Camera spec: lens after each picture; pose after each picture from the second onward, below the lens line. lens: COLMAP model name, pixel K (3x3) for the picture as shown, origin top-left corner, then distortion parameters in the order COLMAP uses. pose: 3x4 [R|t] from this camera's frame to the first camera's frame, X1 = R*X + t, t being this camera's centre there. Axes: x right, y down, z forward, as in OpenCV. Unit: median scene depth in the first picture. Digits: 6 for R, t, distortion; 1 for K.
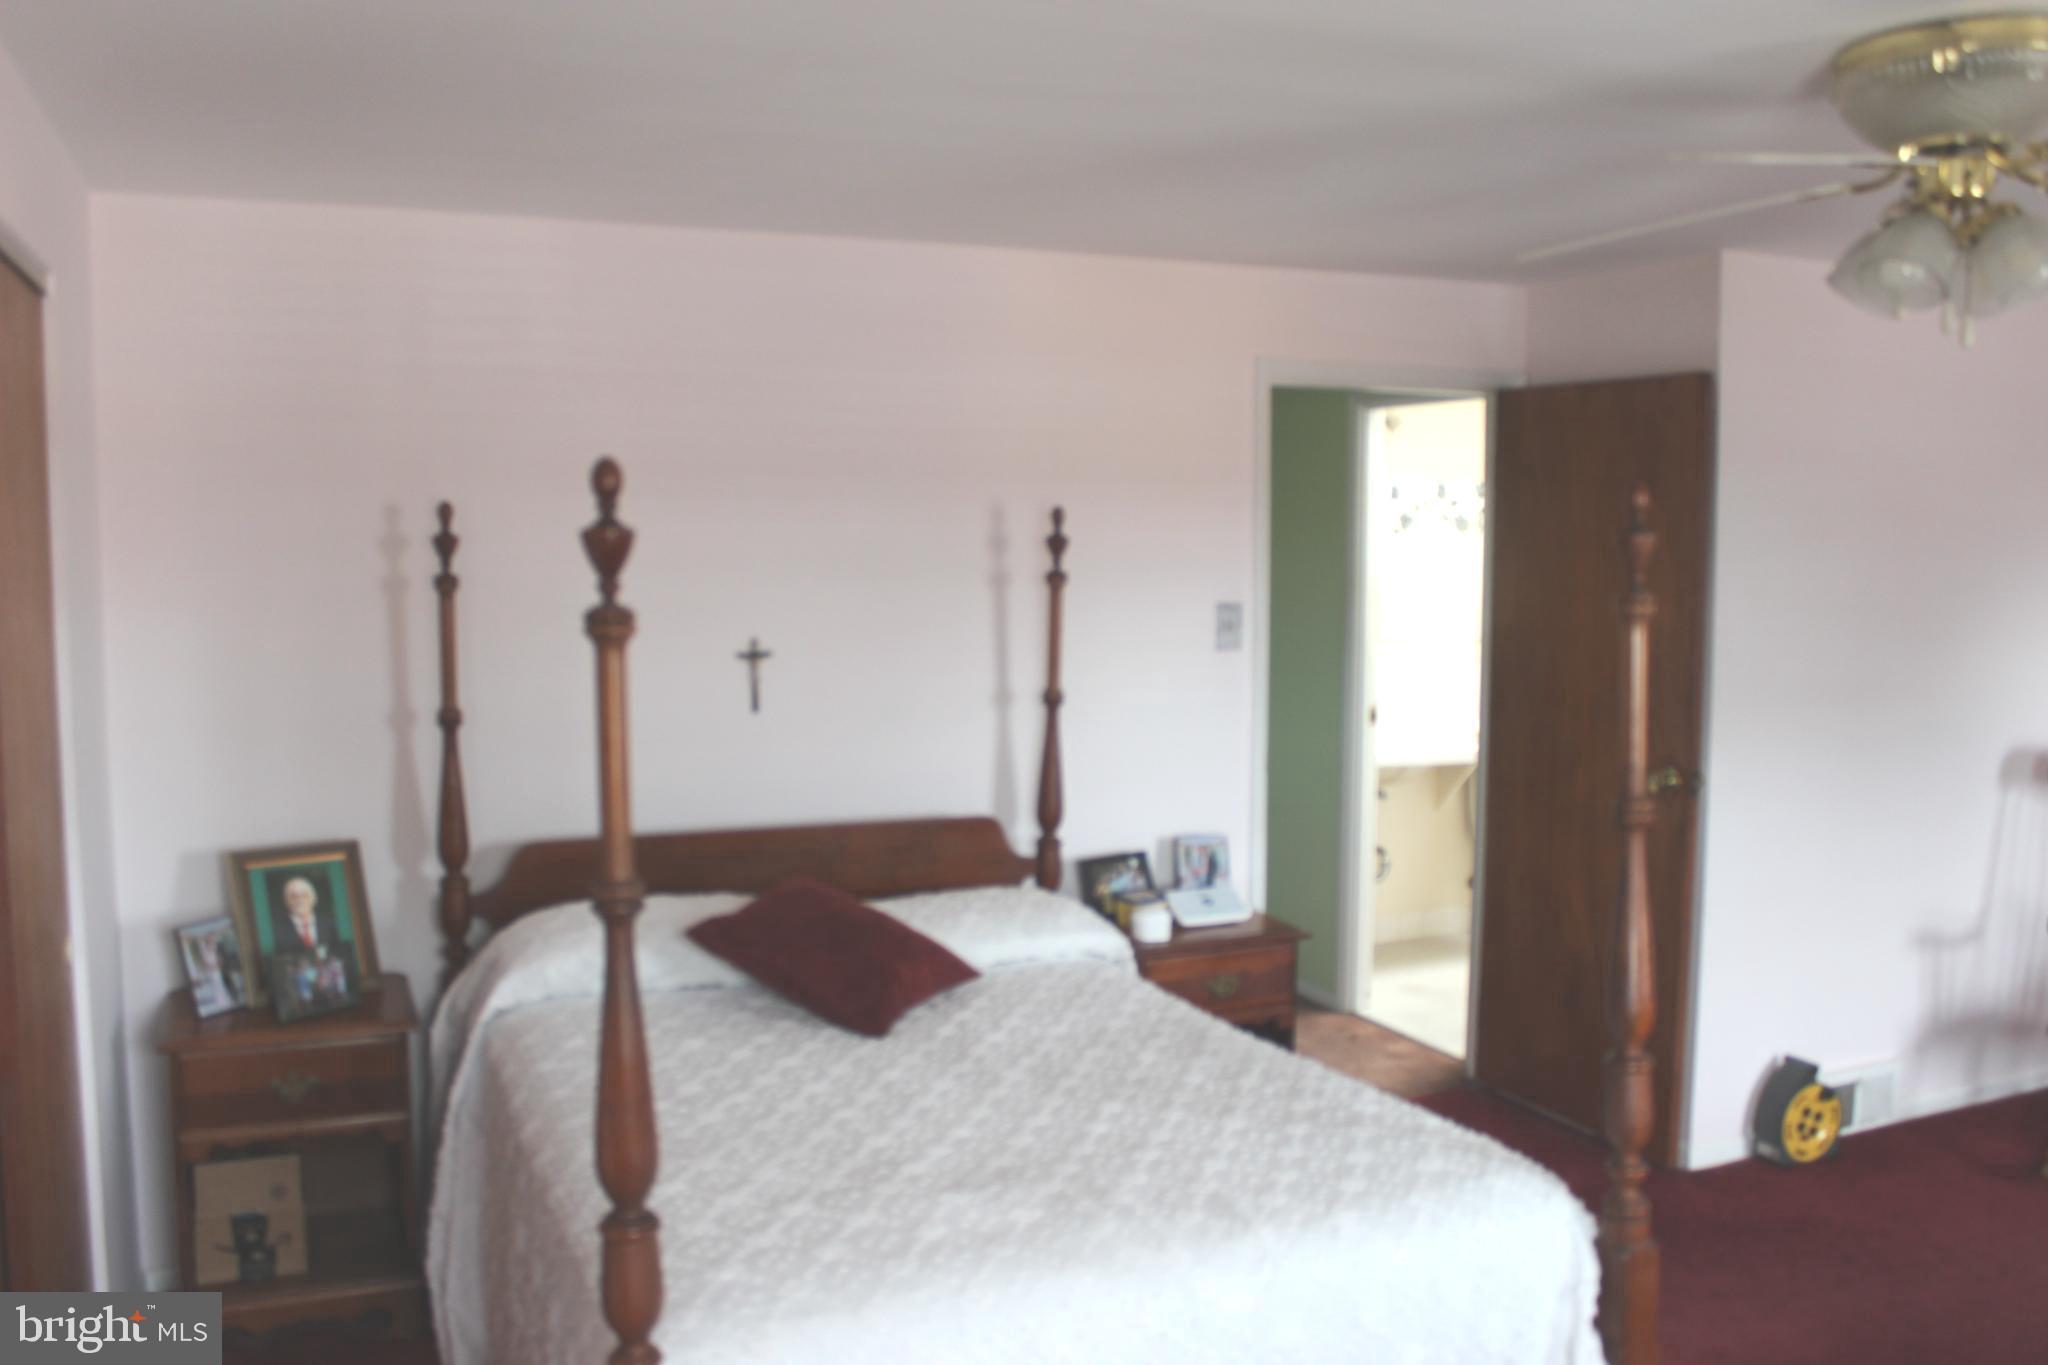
lens RADIAL K [[1740.1, 0, 1015.4], [0, 1740.1, 684.5], [0, 0, 1]] dist [-0.150721, 0.142751]
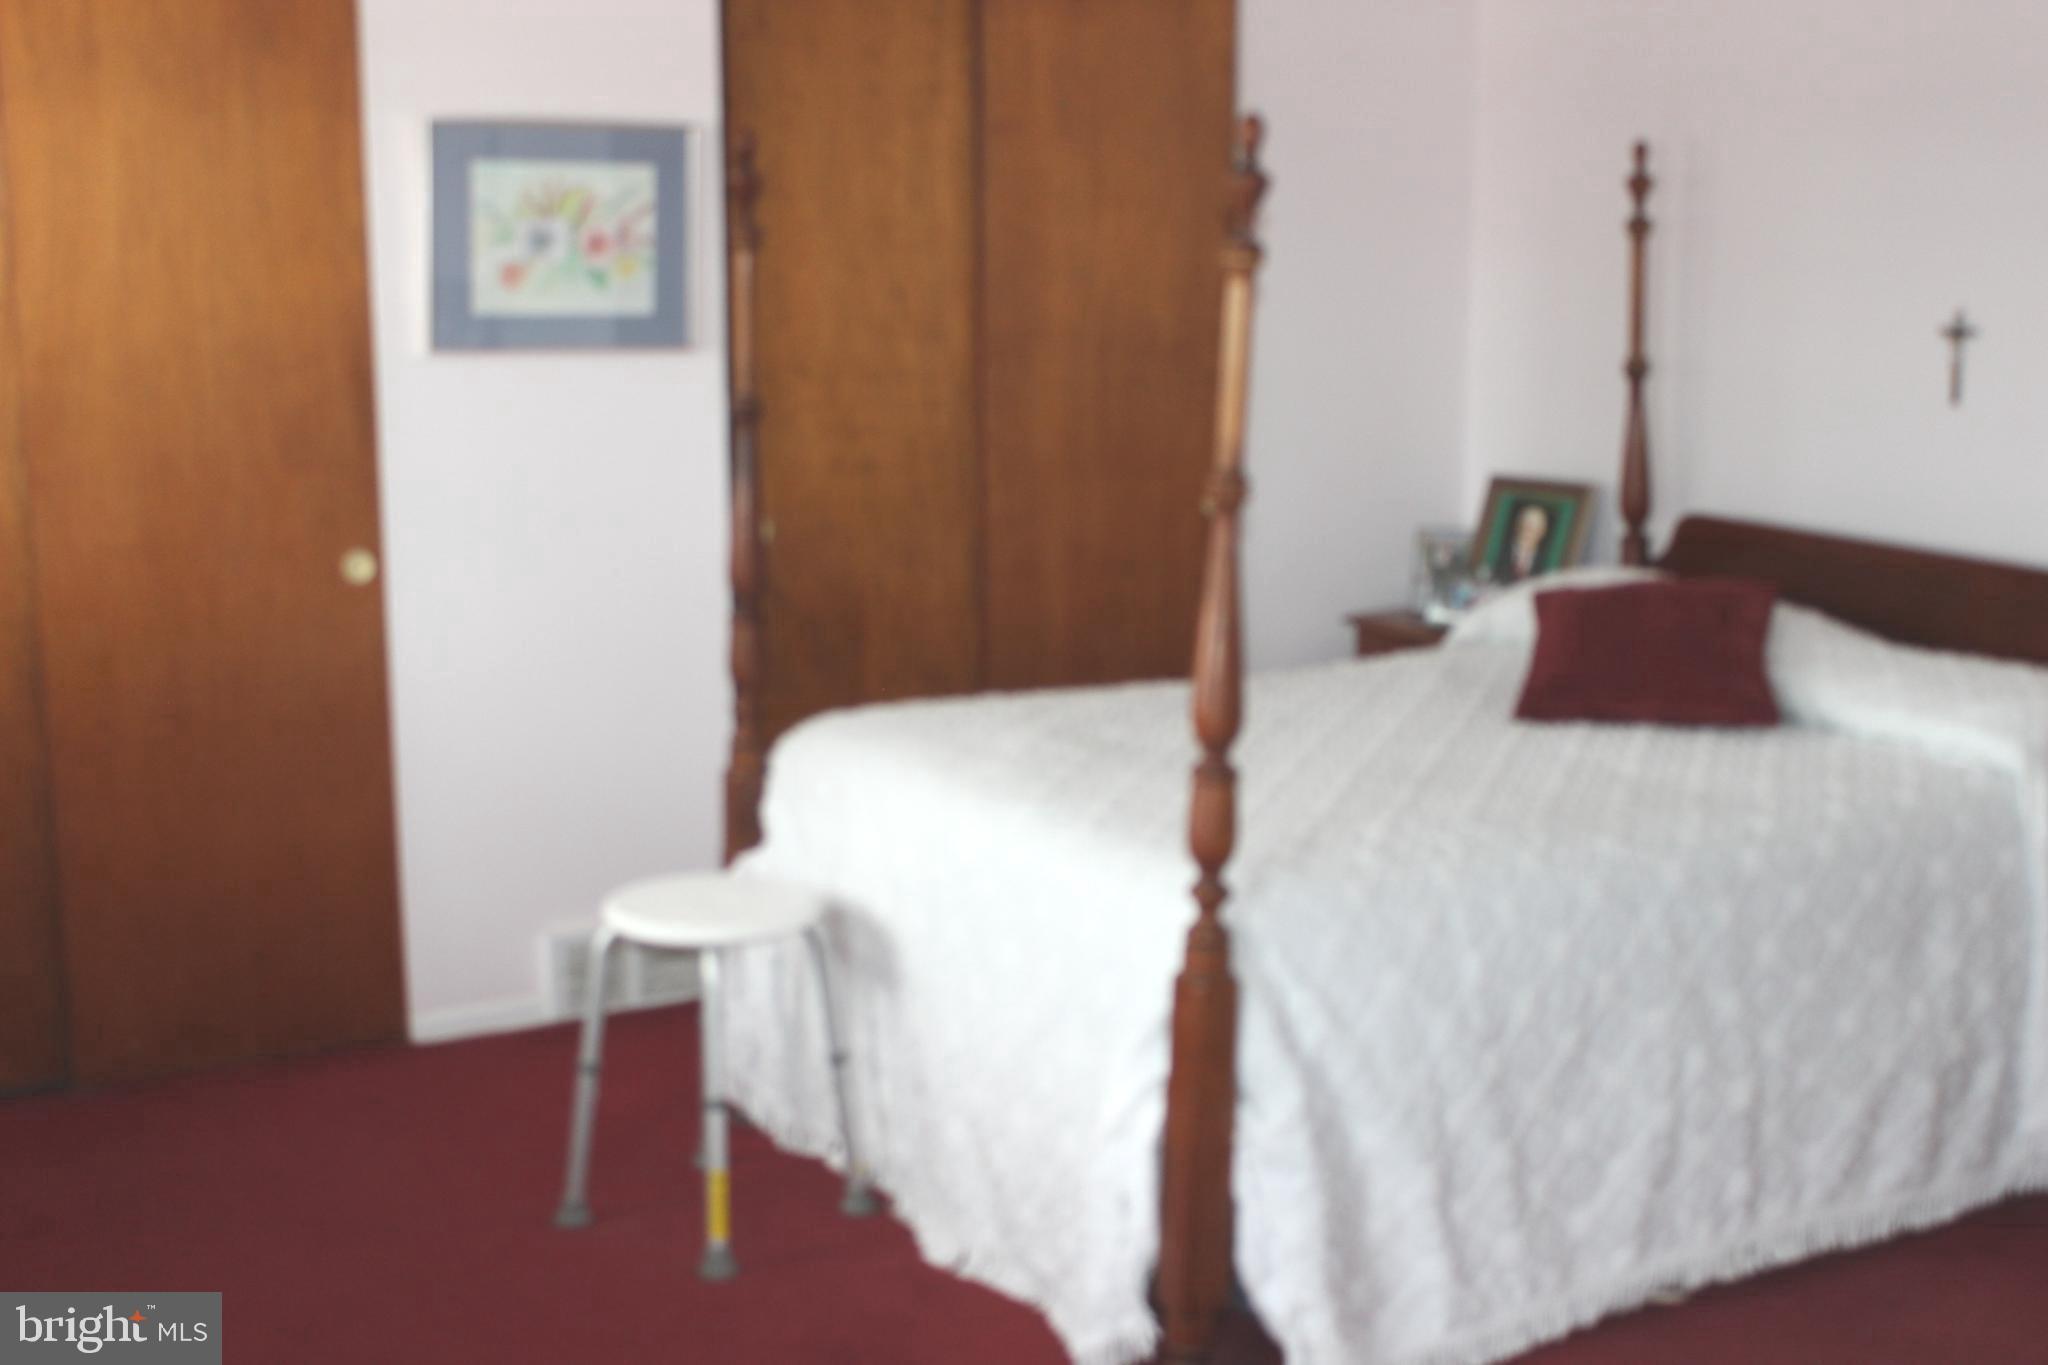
lens RADIAL K [[2715.4, 0, 1009.1], [0, 2715.4, 683.2], [0, 0, 1]] dist [-0.039293, 0.049820]
pose [[0.112708, 0.177877, -0.977577, 1.160042], [-0.090195, 0.981616, 0.168213, -0.031428], [0.989526, 0.069213, 0.126680, 0.474337]]
